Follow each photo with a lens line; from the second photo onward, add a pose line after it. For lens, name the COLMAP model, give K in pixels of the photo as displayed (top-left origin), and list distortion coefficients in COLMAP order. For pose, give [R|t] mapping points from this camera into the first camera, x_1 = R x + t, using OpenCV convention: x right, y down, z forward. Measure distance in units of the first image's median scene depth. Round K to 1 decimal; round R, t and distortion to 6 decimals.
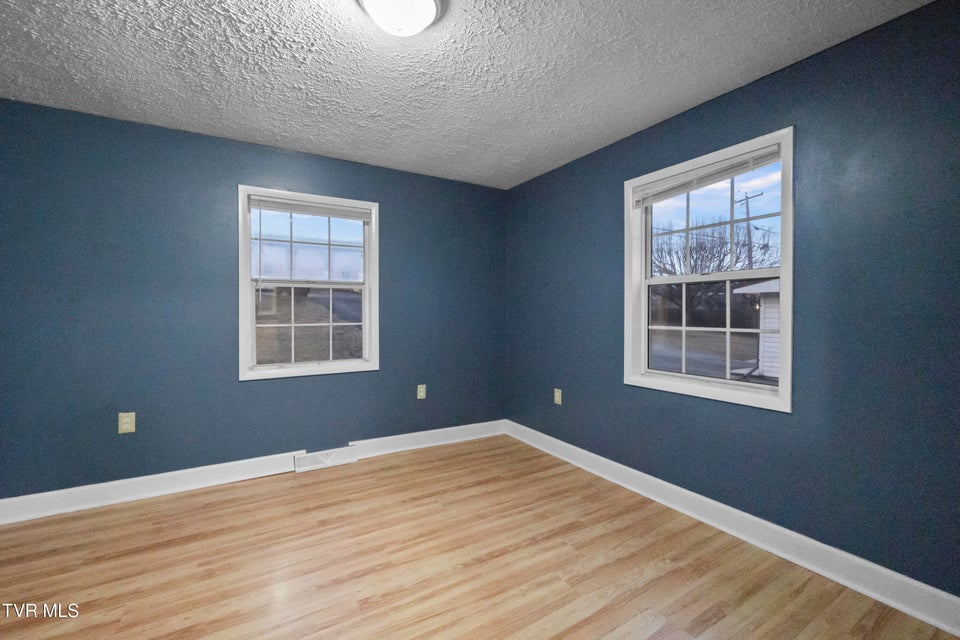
lens RADIAL K [[420.5, 0, 483.1], [0, 420.5, 319.6], [0, 0, 1]] dist [0.001446, 0.000342]
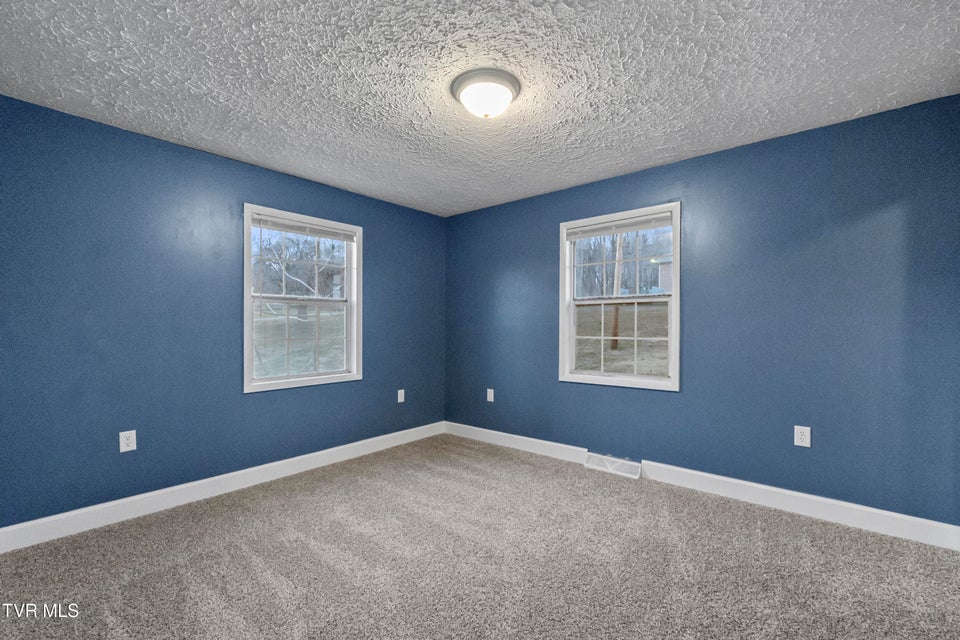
lens RADIAL K [[416.1, 0, 478.8], [0, 416.1, 330.1], [0, 0, 1]] dist [-0.002490, -0.000127]
pose [[0.949911, -0.004039, 0.312494, -0.312898], [0.004929, 0.999986, -0.002057, -0.003847], [-0.312481, 0.003494, 0.949918, -0.133632]]
